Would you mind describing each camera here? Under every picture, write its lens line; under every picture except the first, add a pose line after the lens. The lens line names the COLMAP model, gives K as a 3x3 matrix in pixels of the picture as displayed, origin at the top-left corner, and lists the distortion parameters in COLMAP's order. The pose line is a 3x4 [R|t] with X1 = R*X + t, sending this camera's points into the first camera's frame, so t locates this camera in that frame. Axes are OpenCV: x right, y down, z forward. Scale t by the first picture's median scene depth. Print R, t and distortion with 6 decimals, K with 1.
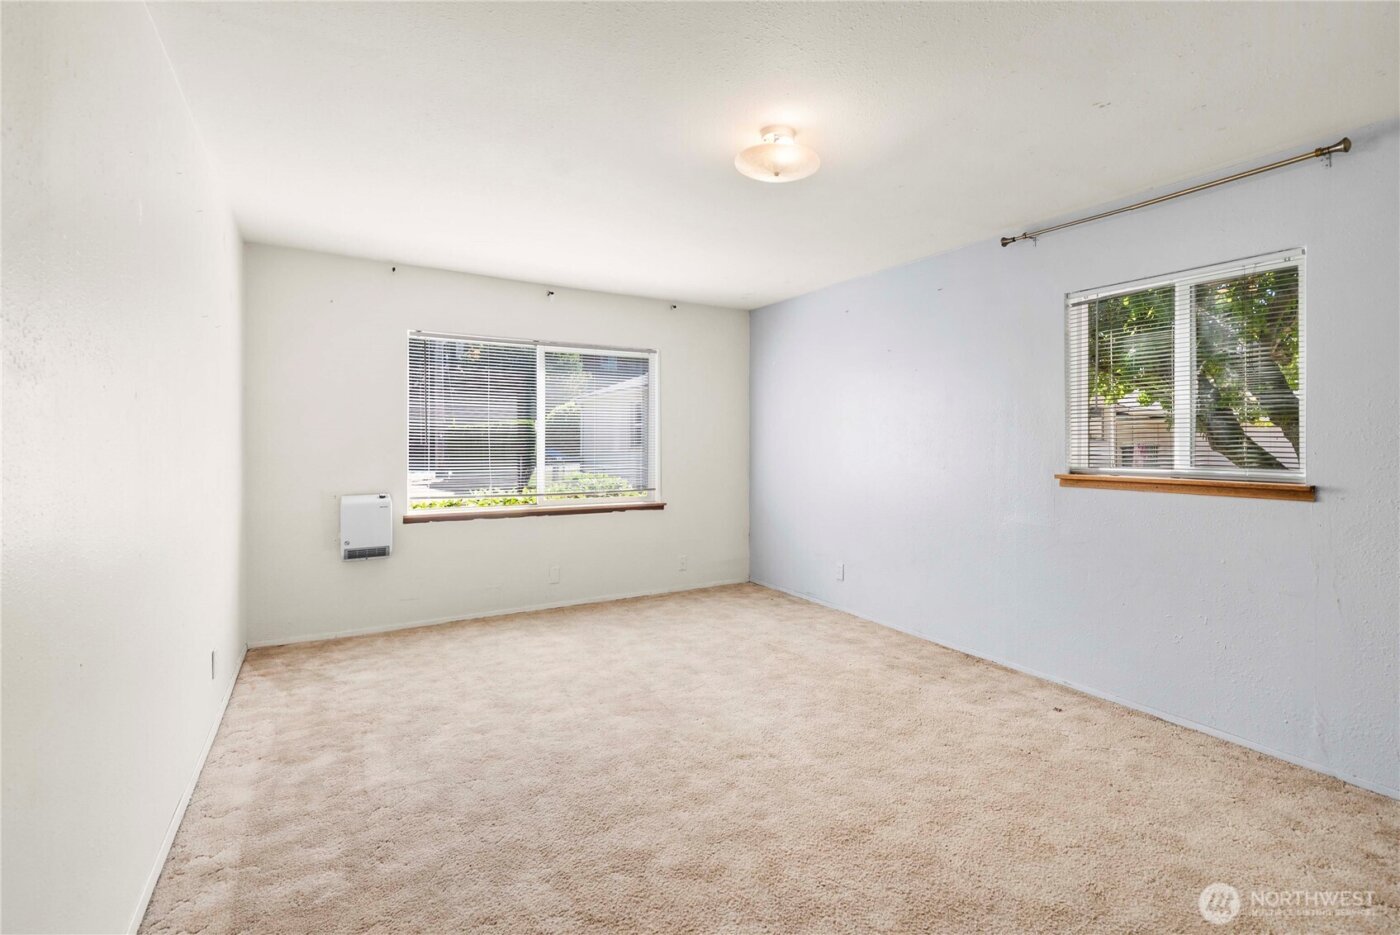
lens RADIAL K [[629.0, 0, 687.9], [0, 629.0, 448.6], [0, 0, 1]] dist [0.000884, 0.000494]
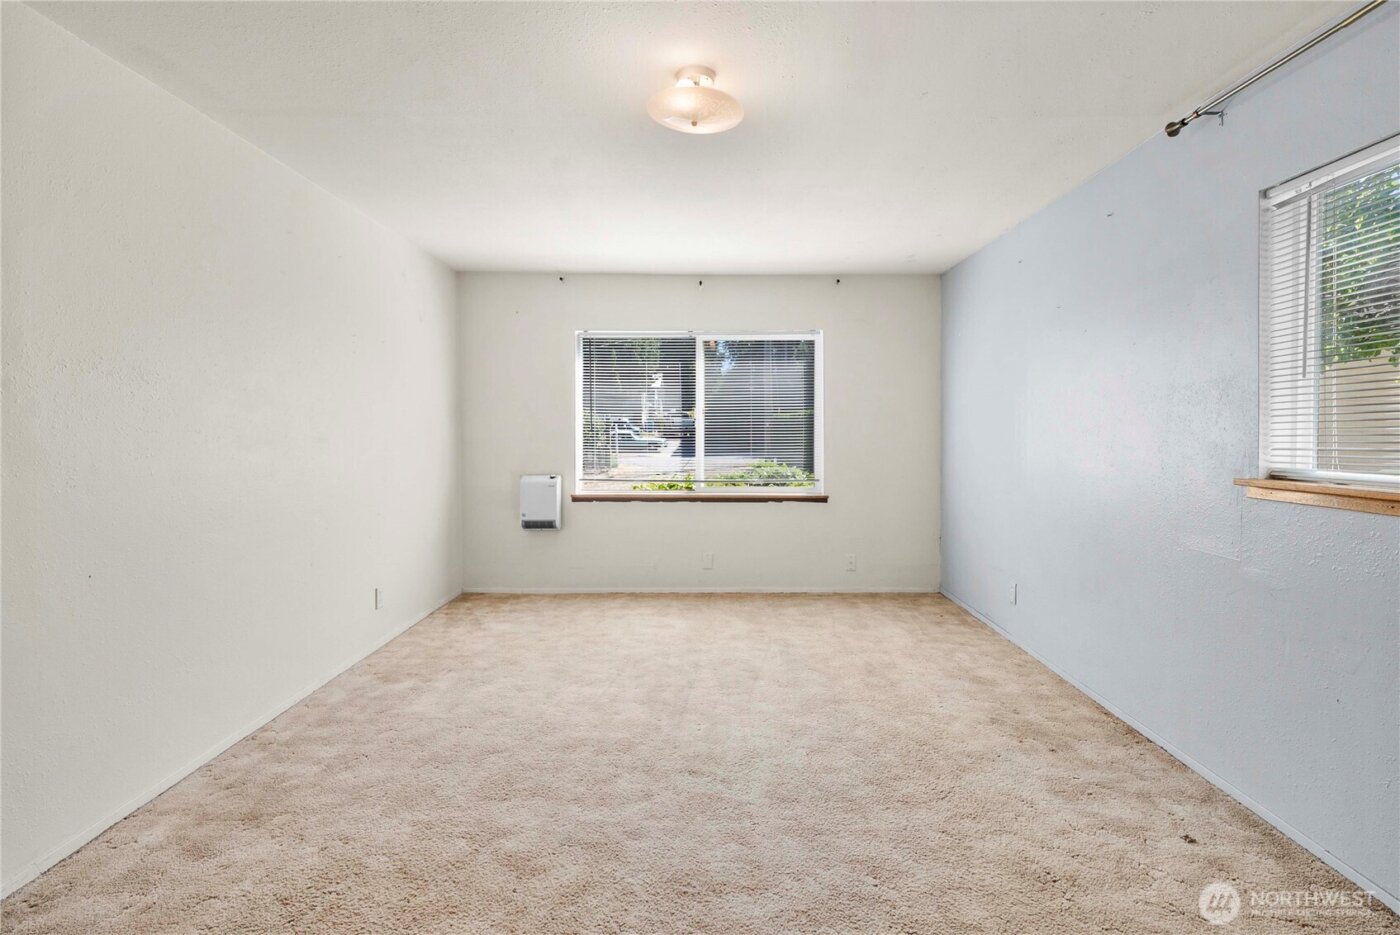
lens RADIAL K [[629.0, 0, 687.9], [0, 629.0, 448.6], [0, 0, 1]] dist [0.000884, 0.000494]
pose [[0.865151, 0.012887, -0.501345, 0.404225], [-0.003628, 0.999804, 0.019439, 0.000062], [0.501498, -0.014999, 0.865029, 0.159862]]
